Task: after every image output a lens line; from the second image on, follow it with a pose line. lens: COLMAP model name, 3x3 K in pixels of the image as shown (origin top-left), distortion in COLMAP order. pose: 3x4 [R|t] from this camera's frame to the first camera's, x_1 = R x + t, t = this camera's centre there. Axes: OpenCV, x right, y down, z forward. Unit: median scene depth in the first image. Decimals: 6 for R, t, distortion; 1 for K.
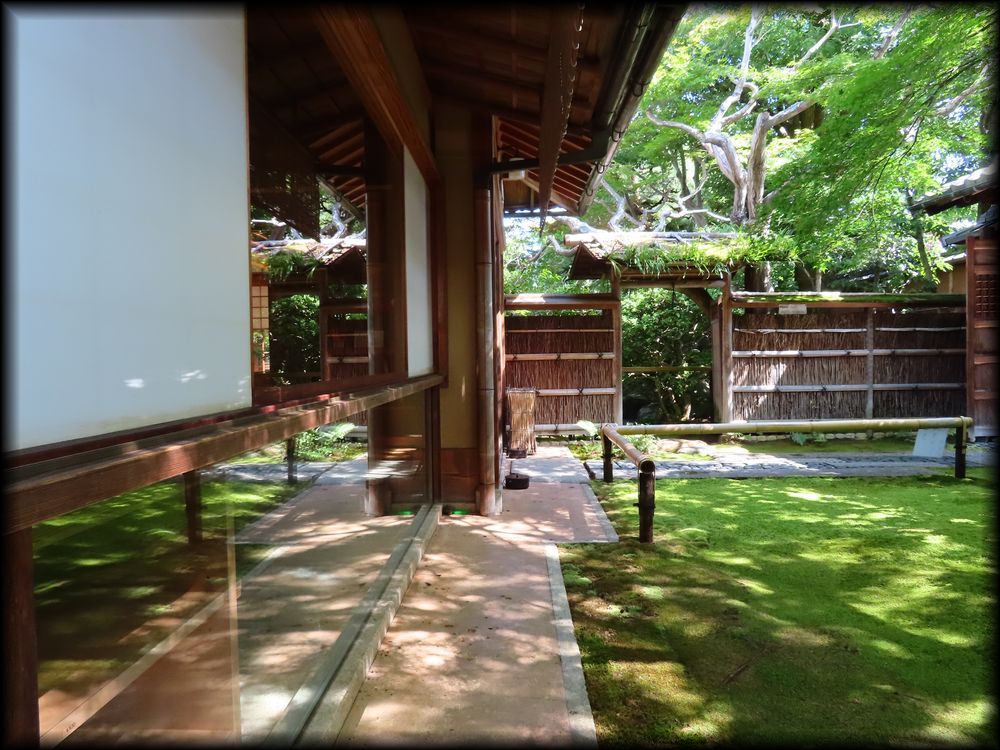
lens RADIAL K [[706.8, 0, 502.9], [0, 706.8, 374.1], [0, 0, 1]] dist [-0.014536, -0.003368]
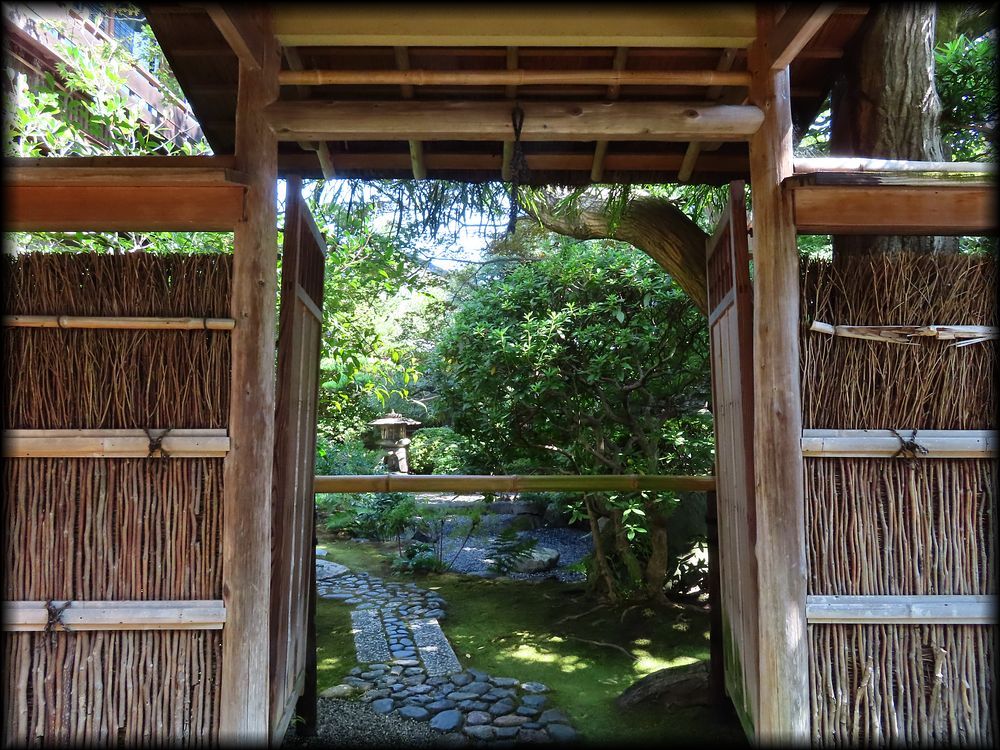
lens RADIAL K [[708.3, 0, 498.9], [0, 708.3, 374.2], [0, 0, 1]] dist [-0.008674, 0.000268]
pose [[0.998990, 0.009679, -0.043867, 0.242035], [-0.013176, 0.996696, -0.080149, -0.030330], [0.042946, 0.080646, 0.995817, 0.778728]]
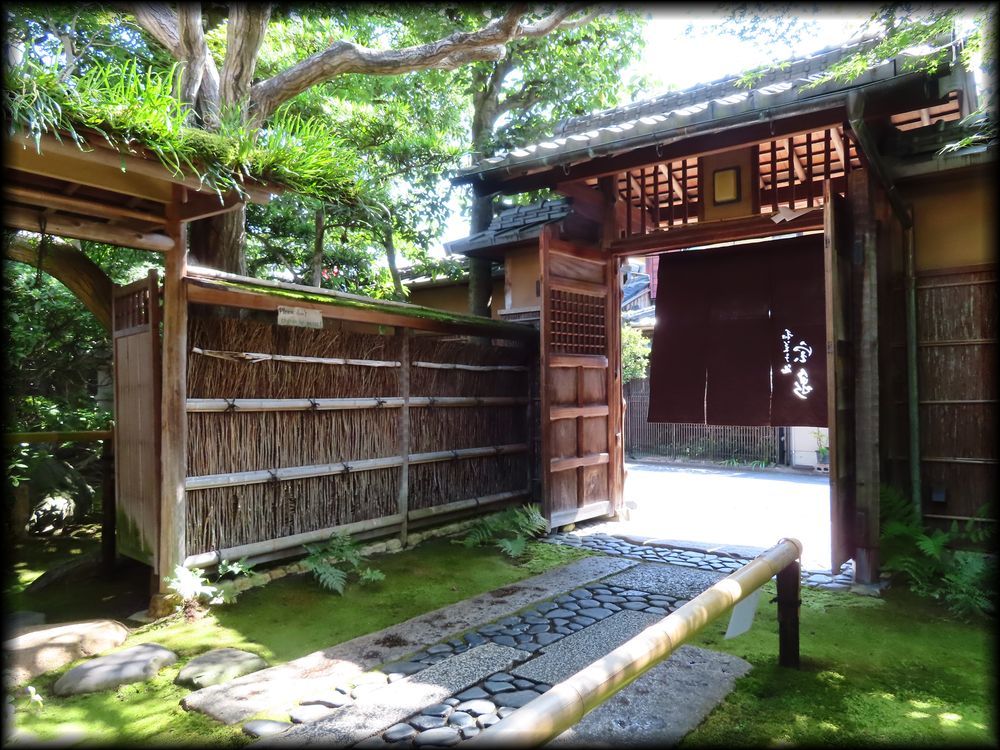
lens RADIAL K [[708.3, 0, 501.3], [0, 708.3, 374.1], [0, 0, 1]] dist [-0.008674, 0.000268]
pose [[0.604309, 0.034358, 0.796009, 0.090817], [0.011643, 0.998582, -0.051941, -0.022186], [-0.796665, 0.040656, 0.603053, 0.571644]]
